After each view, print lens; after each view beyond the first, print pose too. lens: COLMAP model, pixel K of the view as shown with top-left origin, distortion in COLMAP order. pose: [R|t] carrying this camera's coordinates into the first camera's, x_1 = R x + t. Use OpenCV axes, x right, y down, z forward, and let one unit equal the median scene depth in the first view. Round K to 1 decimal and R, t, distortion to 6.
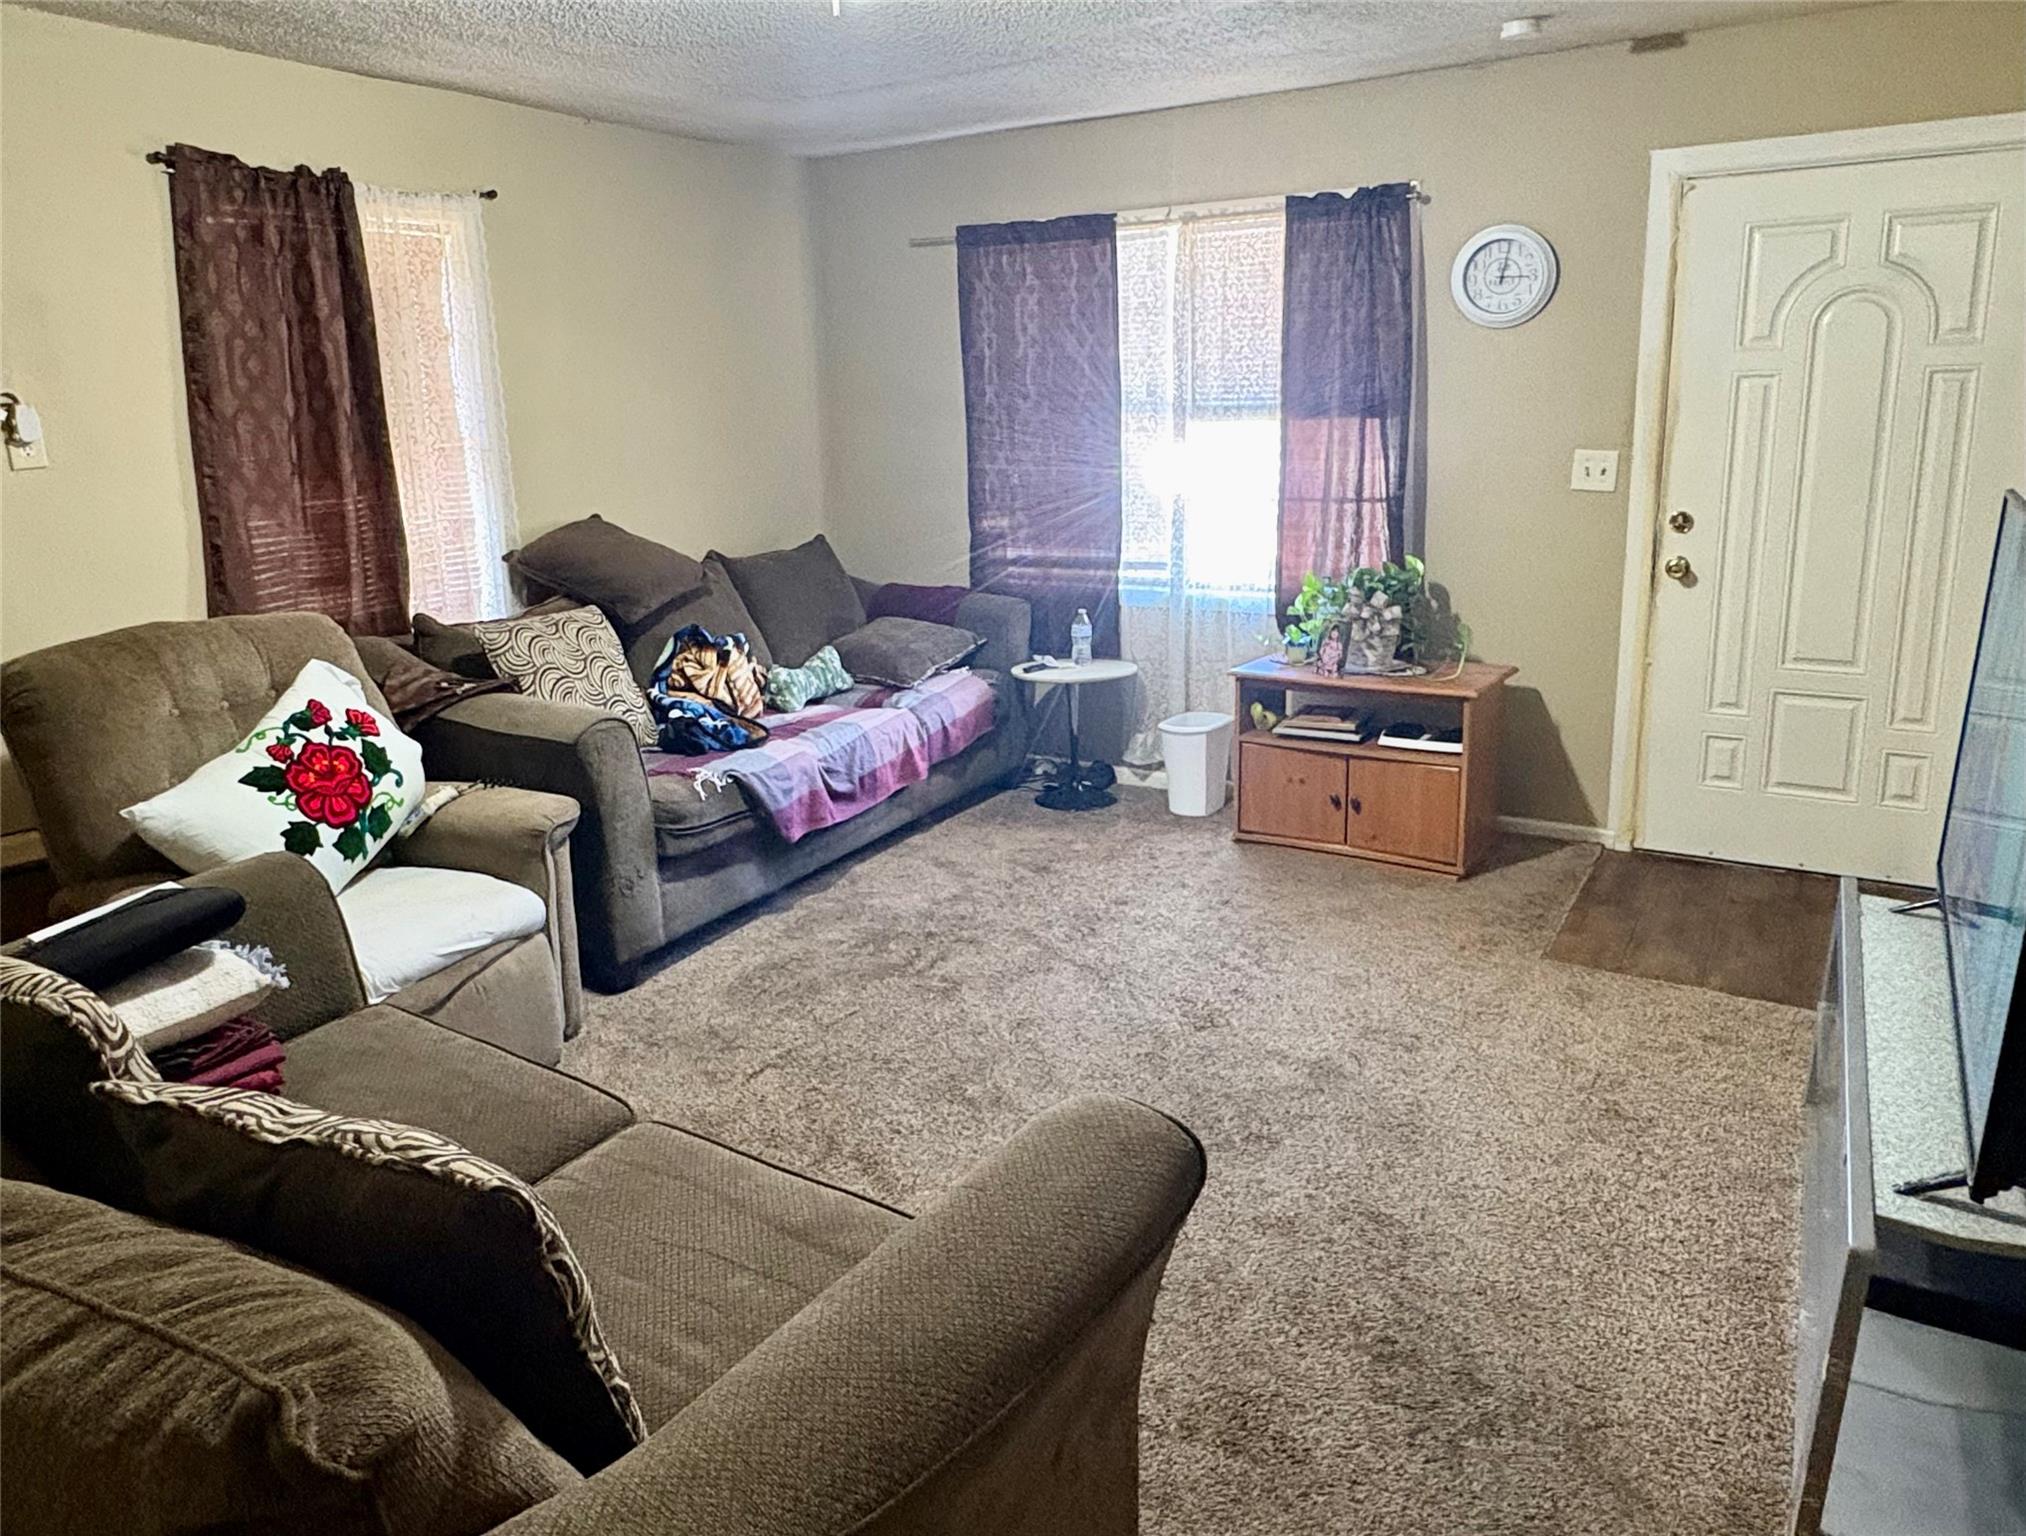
lens RADIAL K [[1315.3, 0, 1011.1], [0, 1315.3, 659.1], [0, 0, 1]] dist [-0.002985, -0.000413]
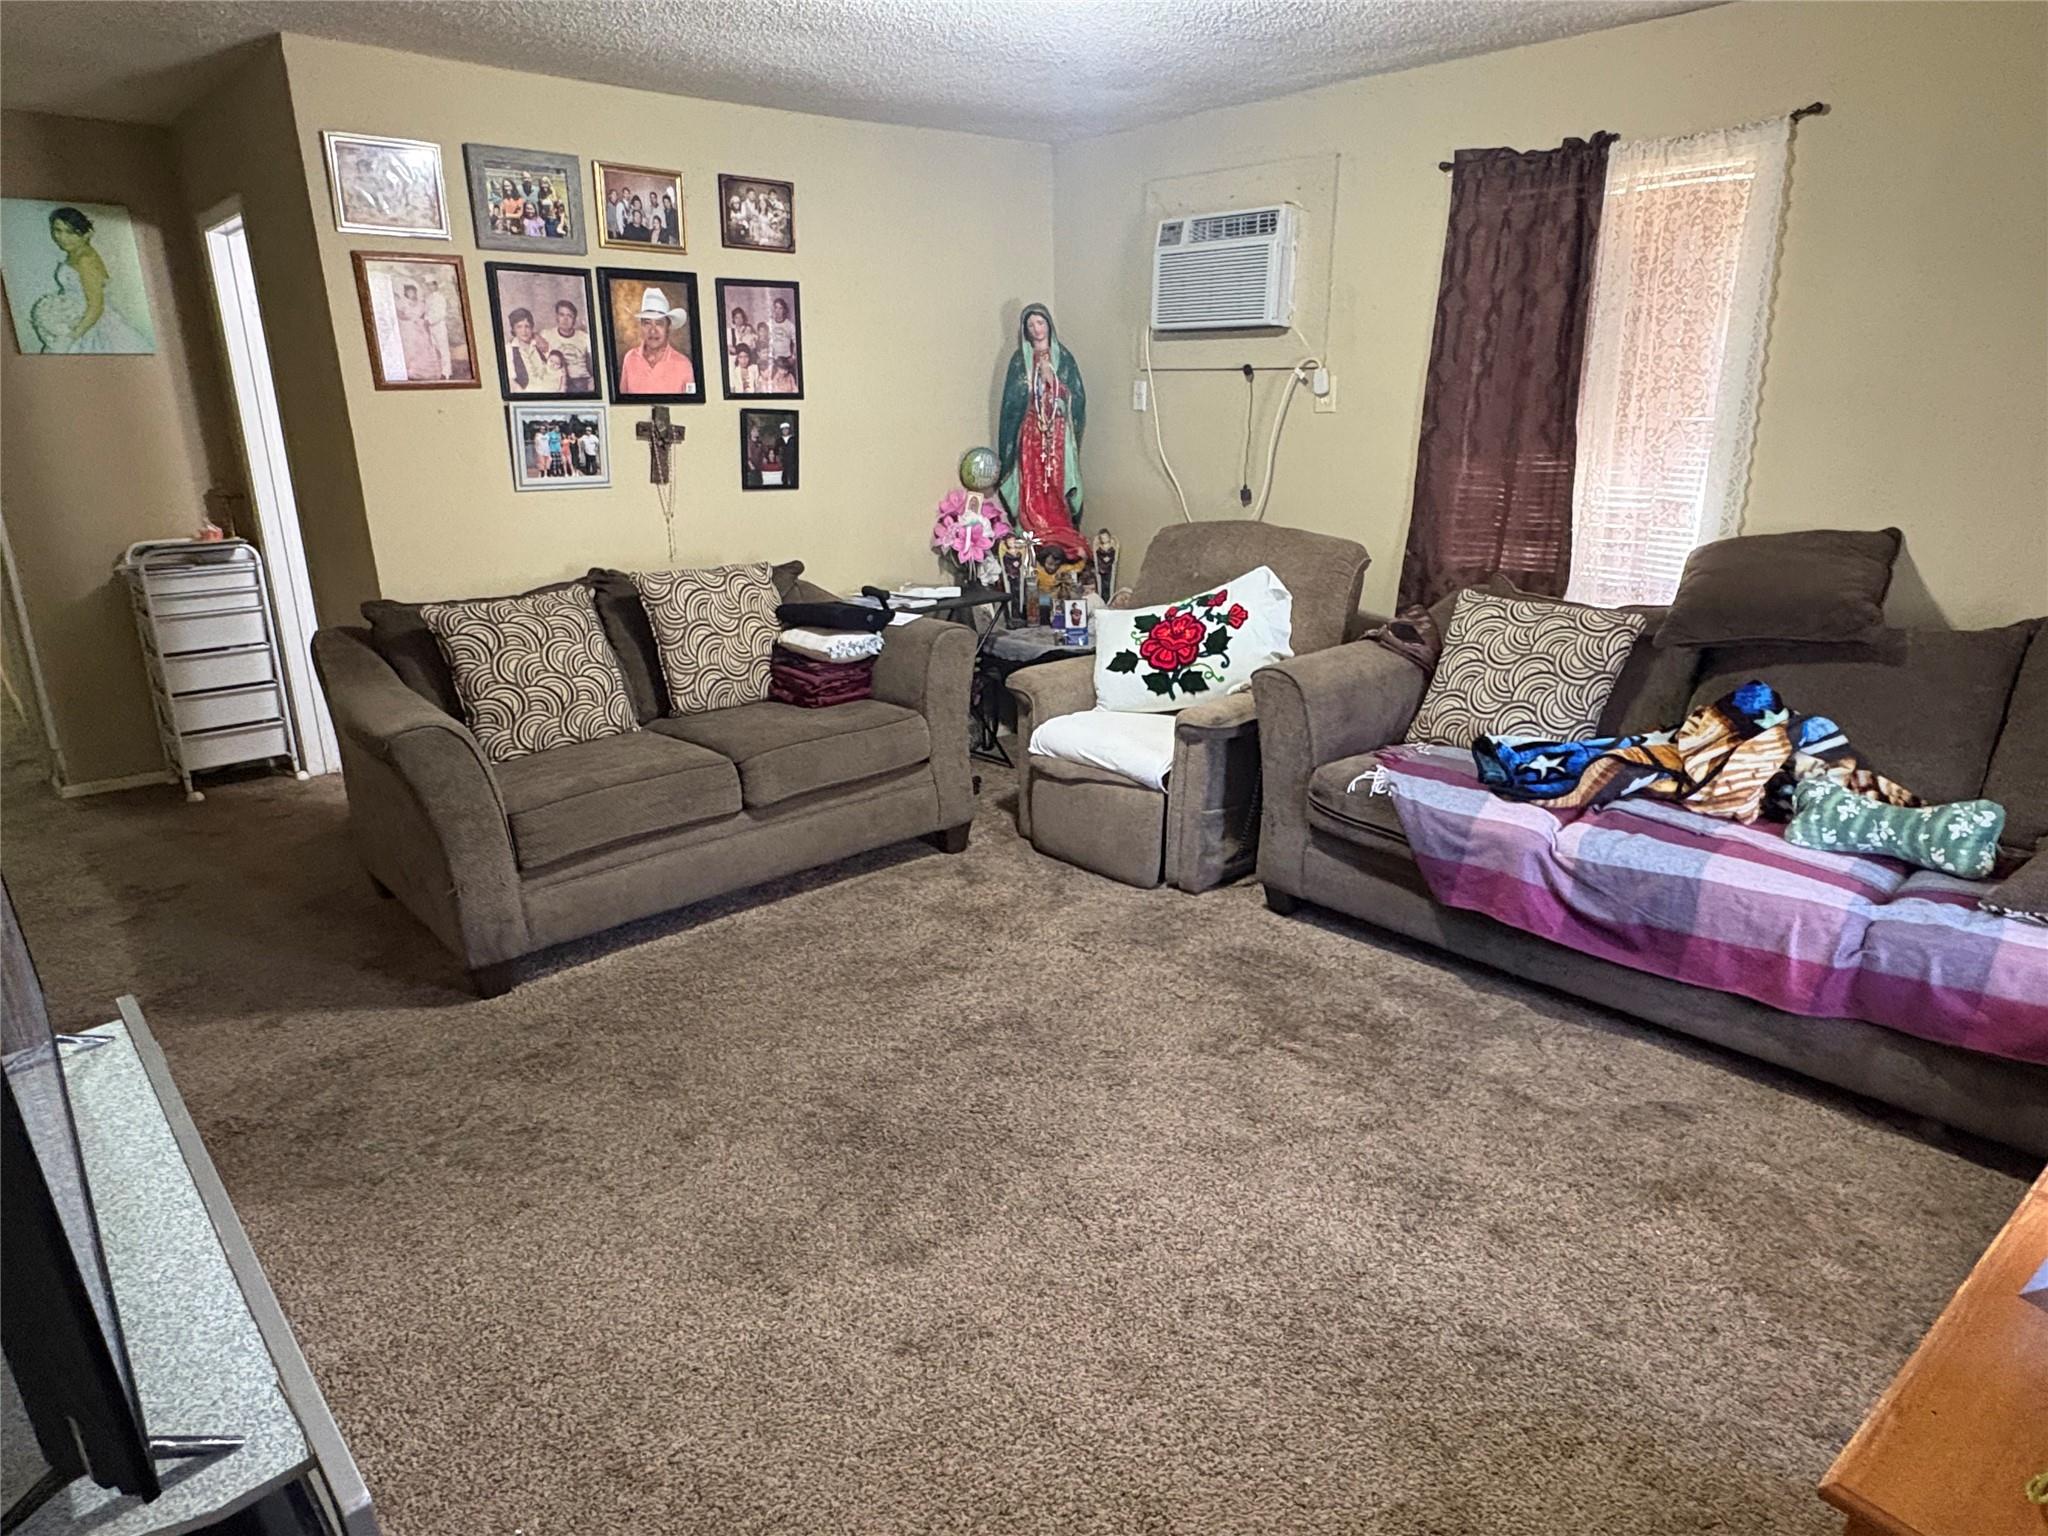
lens RADIAL K [[1254.0, 0, 1024.0], [0, 1254.0, 768.0], [0, 0, 1]] dist [0.002916, 0.000864]
pose [[-0.280027, 0.316527, -0.906309, 0.711536], [-0.176703, 0.910954, 0.372746, -0.227433], [0.943590, 0.264526, -0.199160, 0.982723]]
